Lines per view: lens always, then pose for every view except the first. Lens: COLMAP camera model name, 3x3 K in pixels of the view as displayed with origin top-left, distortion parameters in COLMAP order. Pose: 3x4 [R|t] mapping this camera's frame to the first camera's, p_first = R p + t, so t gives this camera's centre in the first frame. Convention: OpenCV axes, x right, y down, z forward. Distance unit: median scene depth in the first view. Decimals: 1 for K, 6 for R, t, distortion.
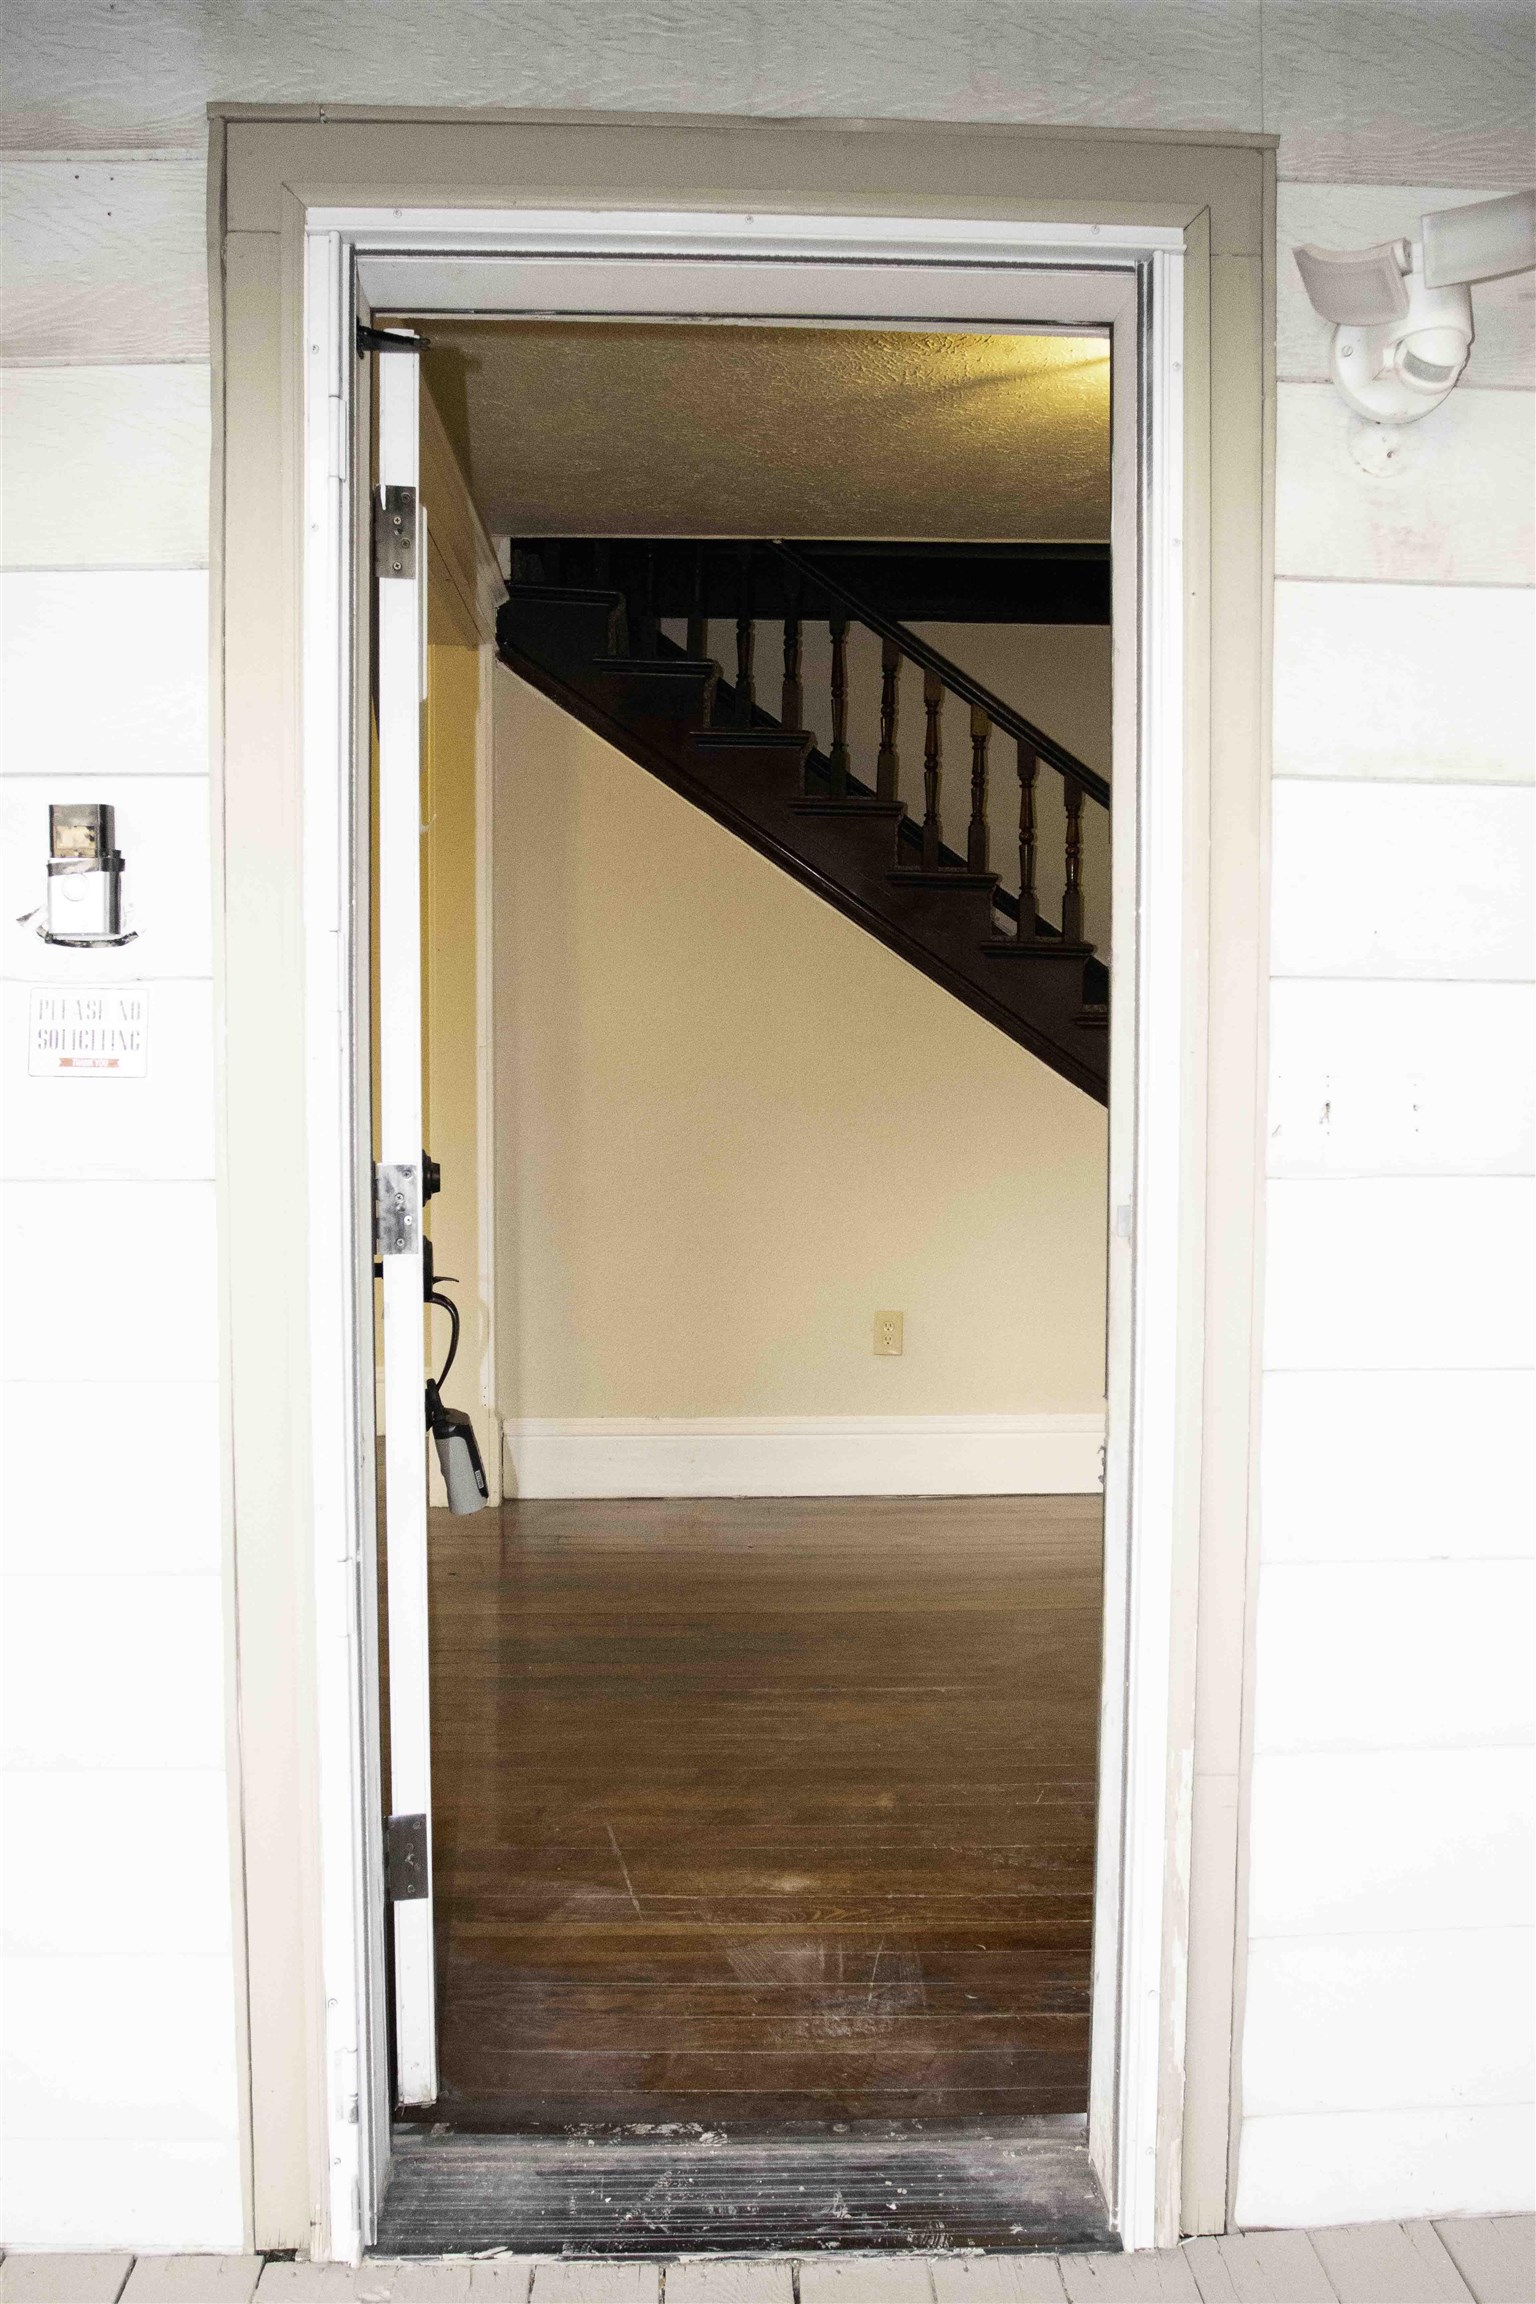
lens RADIAL K [[1796.3, 0, 768.0], [0, 1796.3, 1152.0], [0, 0, 1]] dist [-0.090609, 0.056841]
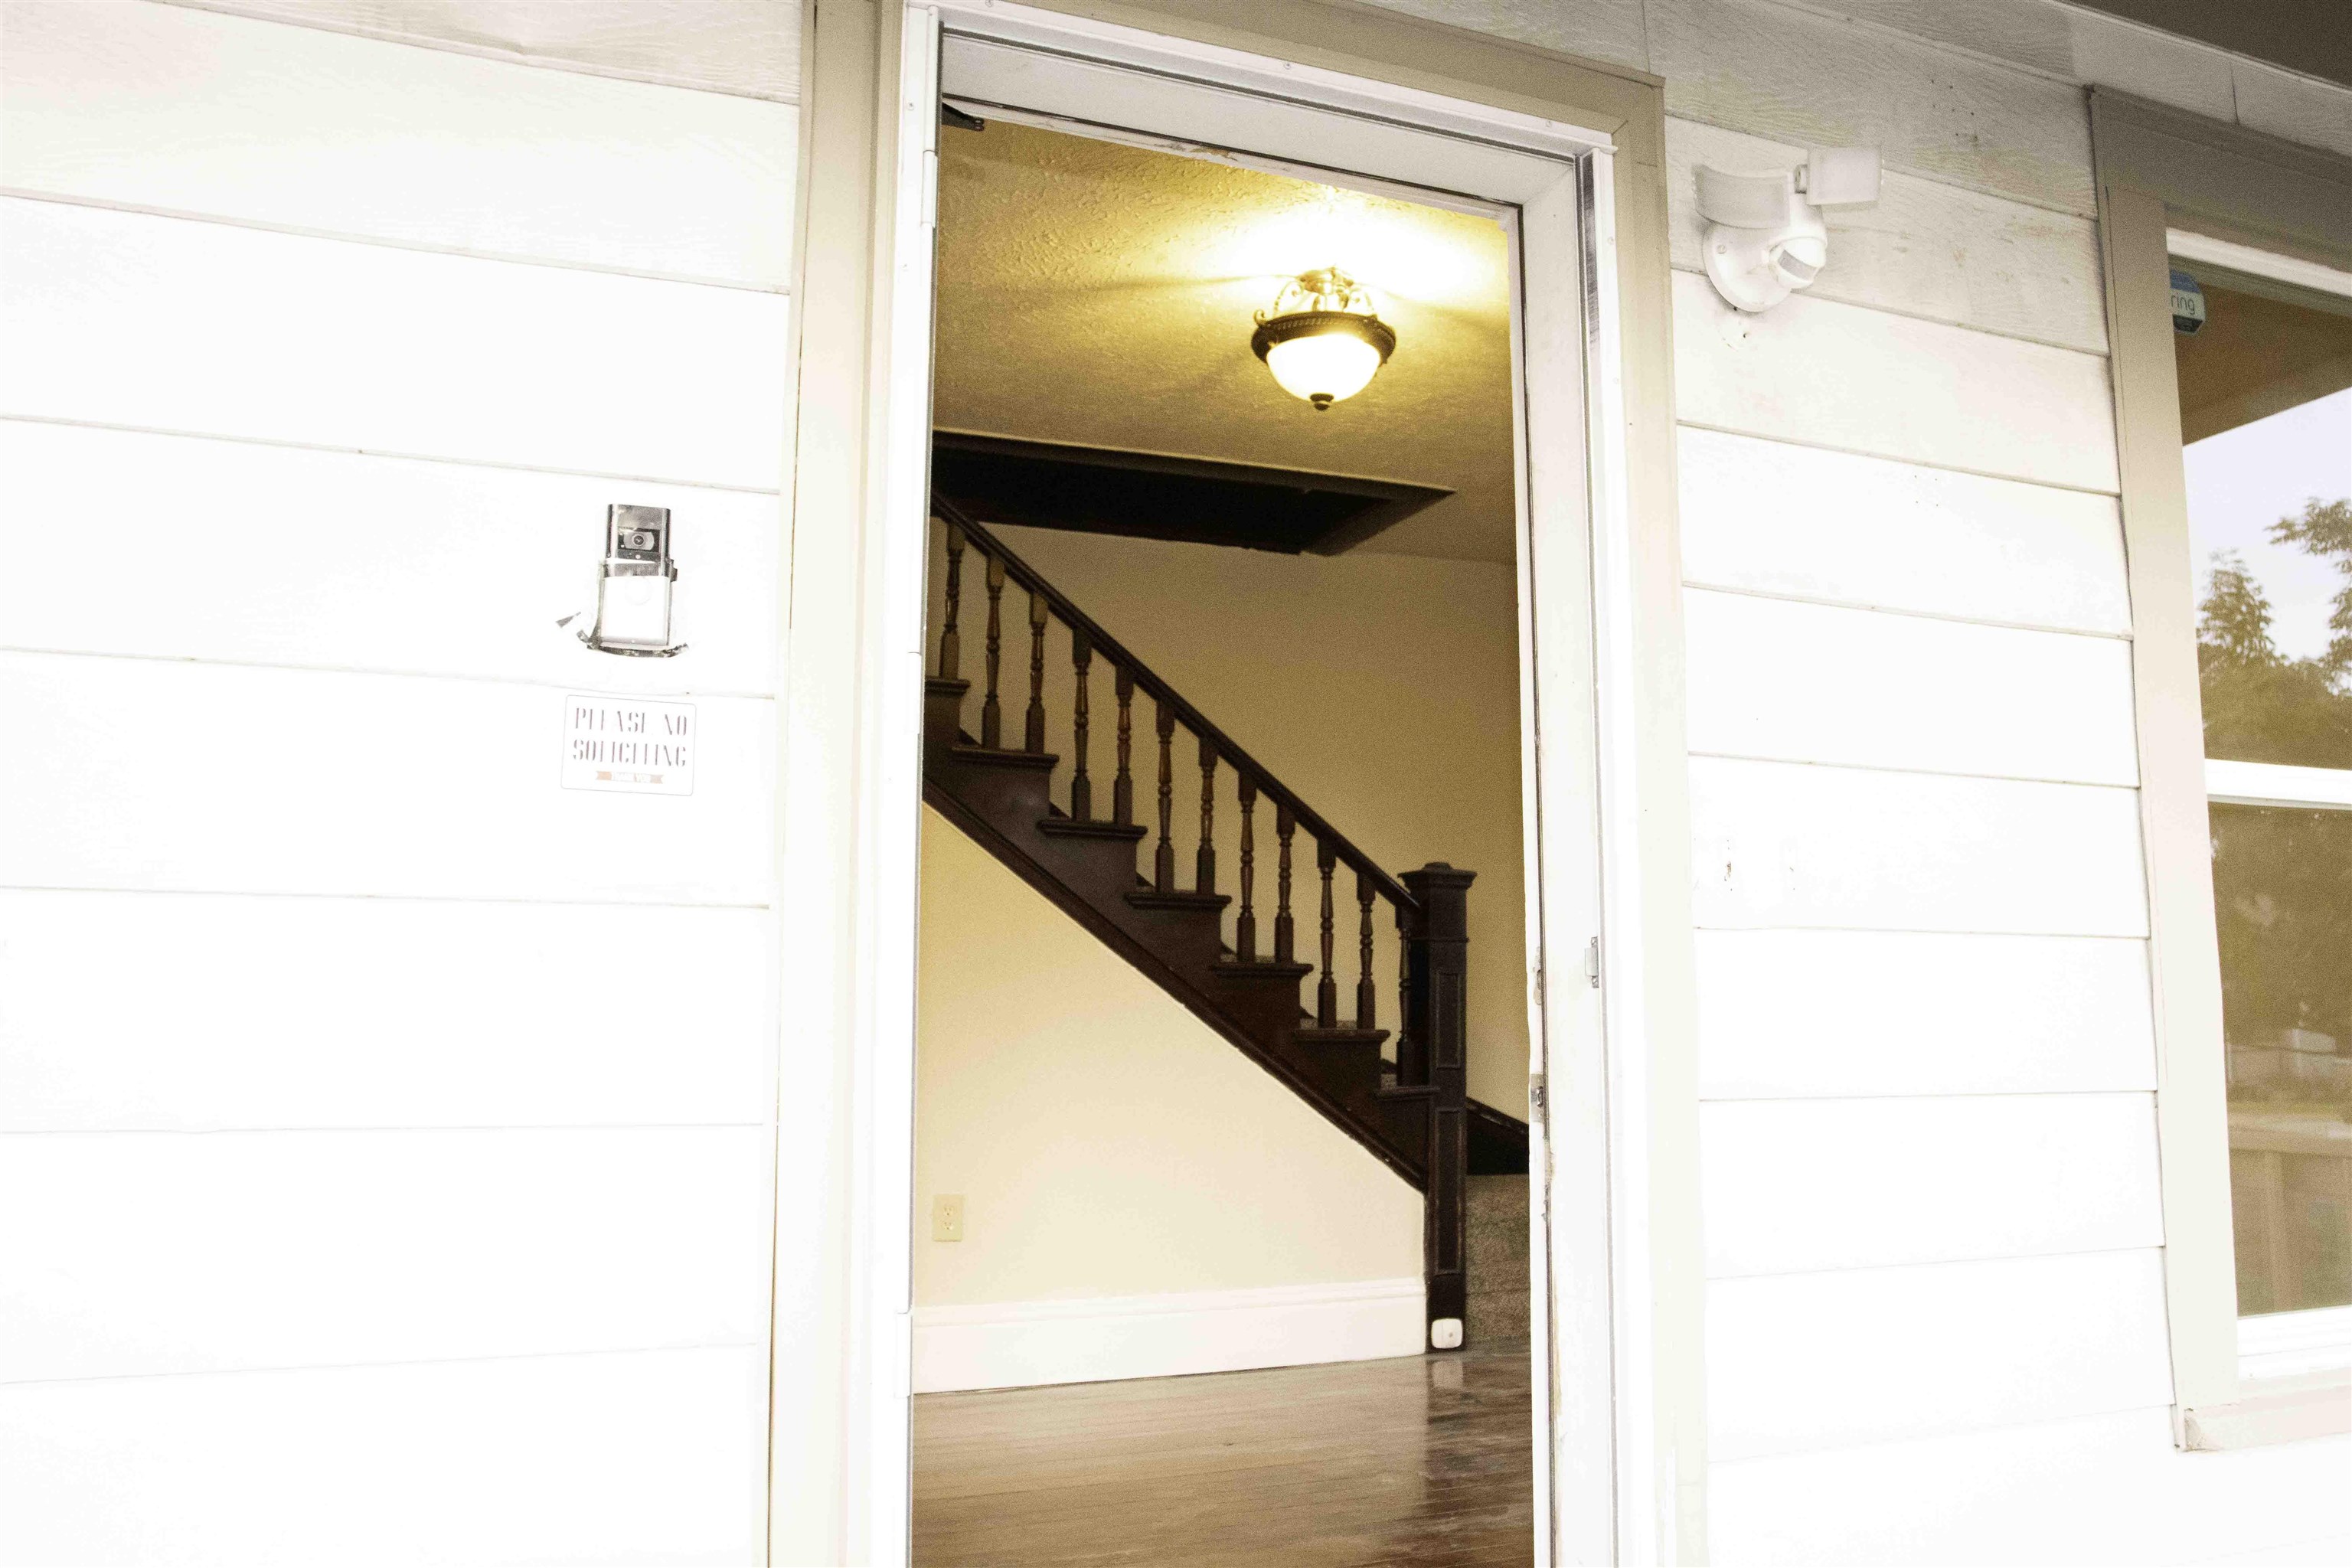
lens RADIAL K [[1833.7, 0, 1167.9], [0, 1833.7, 766.5], [0, 0, 1]] dist [-0.090609, 0.056841]
pose [[0.942567, 0.045439, 0.330913, -0.433383], [0.017476, 0.982638, -0.184708, 0.125594], [-0.333561, 0.179883, 0.925408, 0.021515]]
